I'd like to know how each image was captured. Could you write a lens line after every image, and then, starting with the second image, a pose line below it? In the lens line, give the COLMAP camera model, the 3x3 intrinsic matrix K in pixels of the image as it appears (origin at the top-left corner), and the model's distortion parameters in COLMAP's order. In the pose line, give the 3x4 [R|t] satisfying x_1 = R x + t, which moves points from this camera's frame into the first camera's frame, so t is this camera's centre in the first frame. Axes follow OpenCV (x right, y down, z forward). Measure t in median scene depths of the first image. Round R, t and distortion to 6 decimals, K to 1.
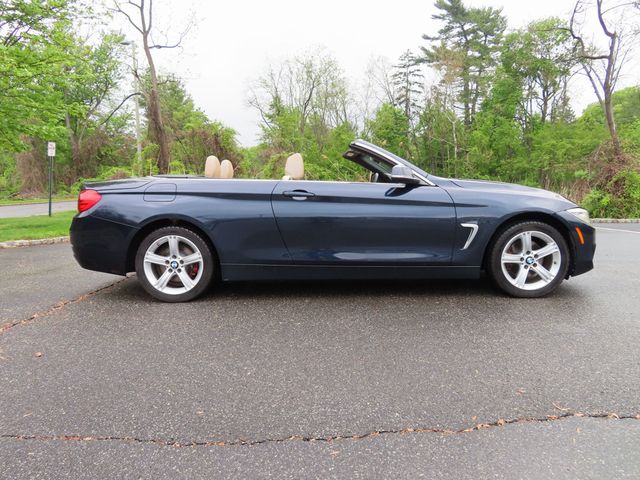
lens RADIAL K [[488.3, 0, 314.1], [0, 488.3, 246.8], [0, 0, 1]] dist [-0.031479, -0.009088]
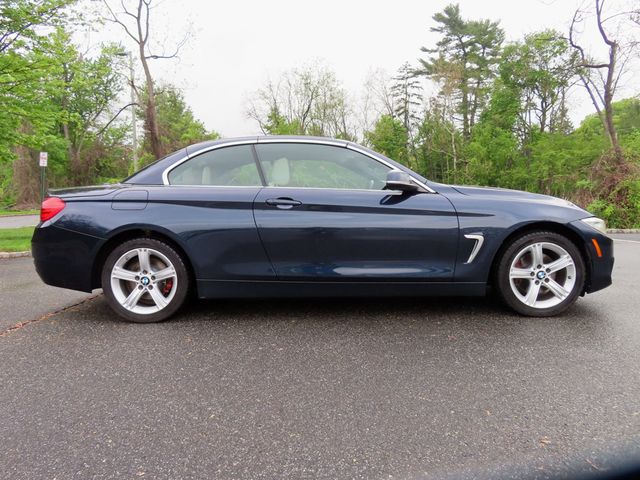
lens RADIAL K [[488.3, 0, 316.0], [0, 488.3, 240.6], [0, 0, 1]] dist [-0.031479, -0.009088]
pose [[0.999992, -0.001588, 0.003535, 0.010861], [0.001713, 0.999361, -0.035711, -0.002054], [-0.003476, 0.035717, 0.999356, 0.045642]]
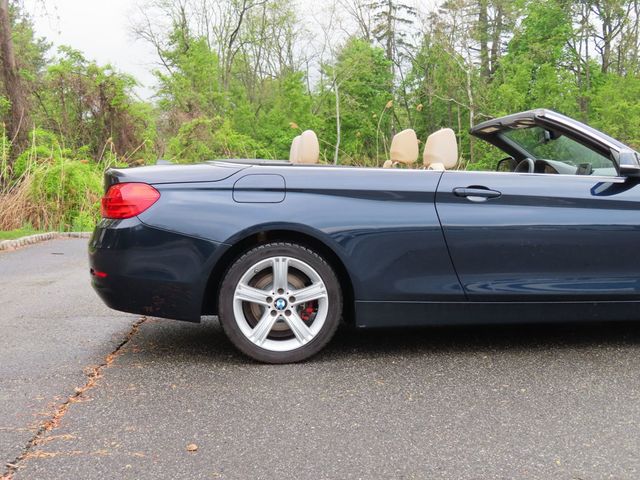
lens RADIAL K [[817.1, 0, 323.1], [0, 817.1, 237.6], [0, 0, 1]] dist [-0.012054, 0.000000]
pose [[0.991876, -0.003348, 0.127164, -0.163298], [0.008888, 0.999035, -0.043021, -0.000958], [-0.126897, 0.043801, 0.990948, -0.022892]]
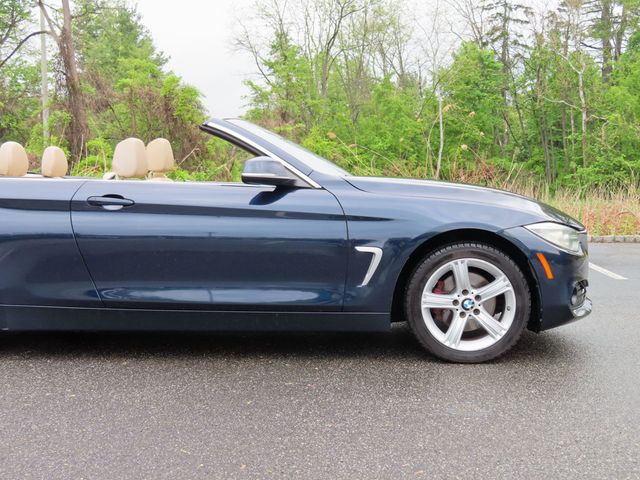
lens RADIAL K [[817.1, 0, 315.4], [0, 817.1, 239.7], [0, 0, 1]] dist [-0.012054, 0.000000]
pose [[0.998094, 0.004520, -0.061549, 0.138348], [-0.007461, 0.998836, -0.047646, -0.001955], [0.061262, 0.048015, 0.996966, -0.039451]]
